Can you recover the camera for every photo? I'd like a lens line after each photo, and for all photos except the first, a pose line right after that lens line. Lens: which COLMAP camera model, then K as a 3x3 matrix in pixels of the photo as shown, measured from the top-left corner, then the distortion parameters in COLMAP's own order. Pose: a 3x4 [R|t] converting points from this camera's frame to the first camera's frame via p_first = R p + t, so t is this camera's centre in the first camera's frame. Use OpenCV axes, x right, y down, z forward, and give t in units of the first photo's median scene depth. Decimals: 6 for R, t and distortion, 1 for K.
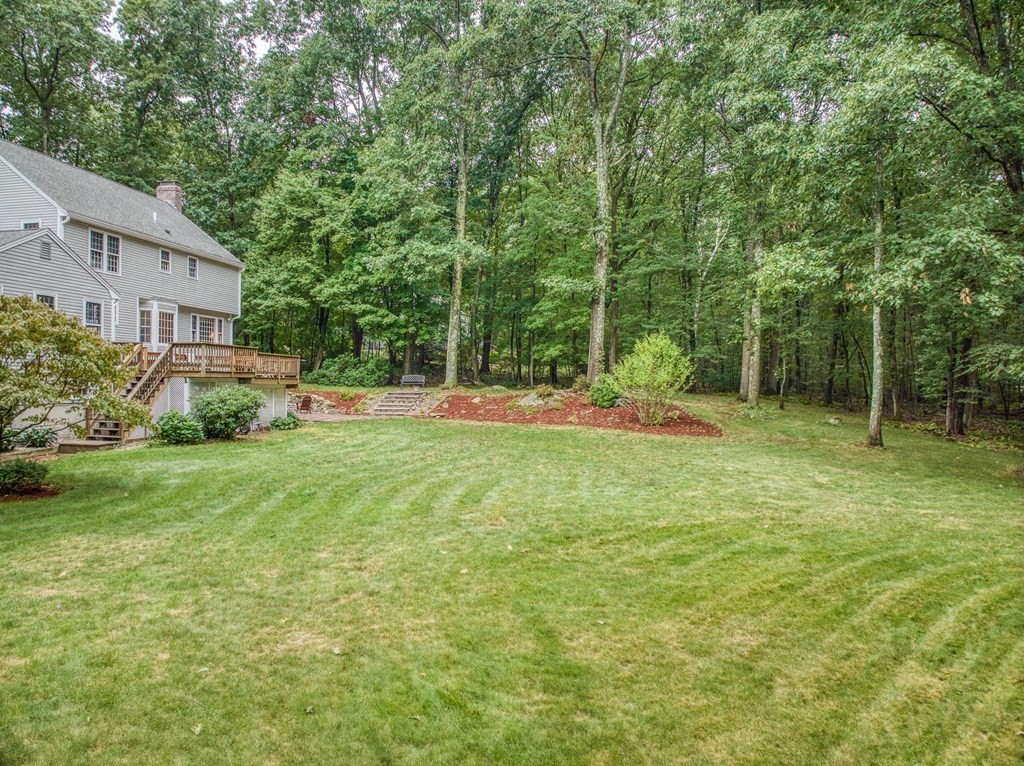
lens RADIAL K [[709.2, 0, 512.0], [0, 709.2, 383.0], [0, 0, 1]] dist [-0.051332, -0.002112]
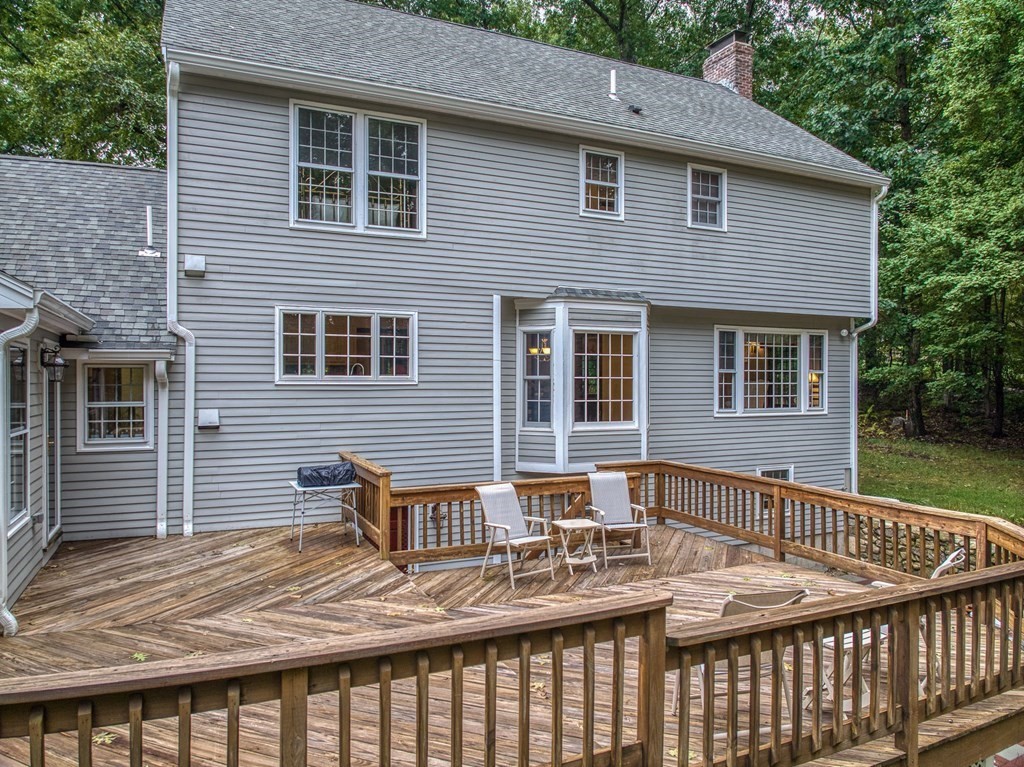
lens RADIAL K [[709.2, 0, 512.0], [0, 709.2, 383.5], [0, 0, 1]] dist [-0.051332, -0.002112]
pose [[0.562731, 0.002020, -0.826637, -0.194762], [-0.001557, 0.999998, 0.001384, -0.063688], [0.826638, 0.000508, 0.562733, 0.642594]]
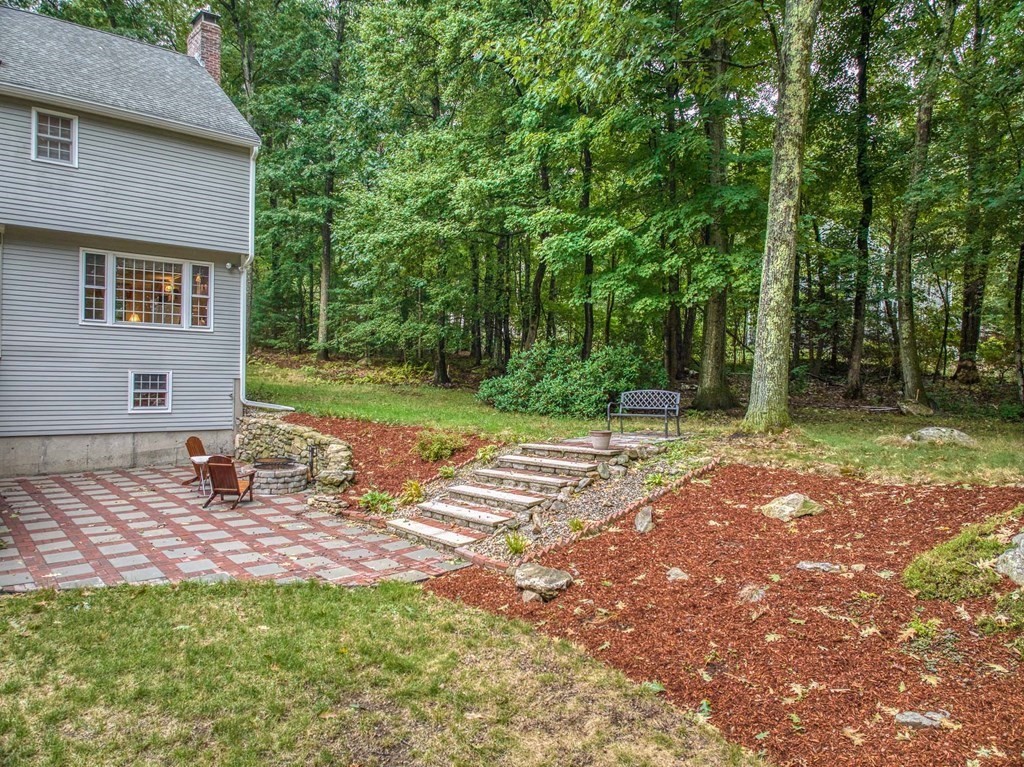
lens RADIAL K [[709.2, 0, 512.0], [0, 709.2, 383.5], [0, 0, 1]] dist [-0.051332, -0.002112]
pose [[0.796396, 0.002020, -0.604772, 0.012234], [-0.005706, 0.999975, -0.004173, -0.014407], [0.604748, 0.006774, 0.796388, 0.745684]]
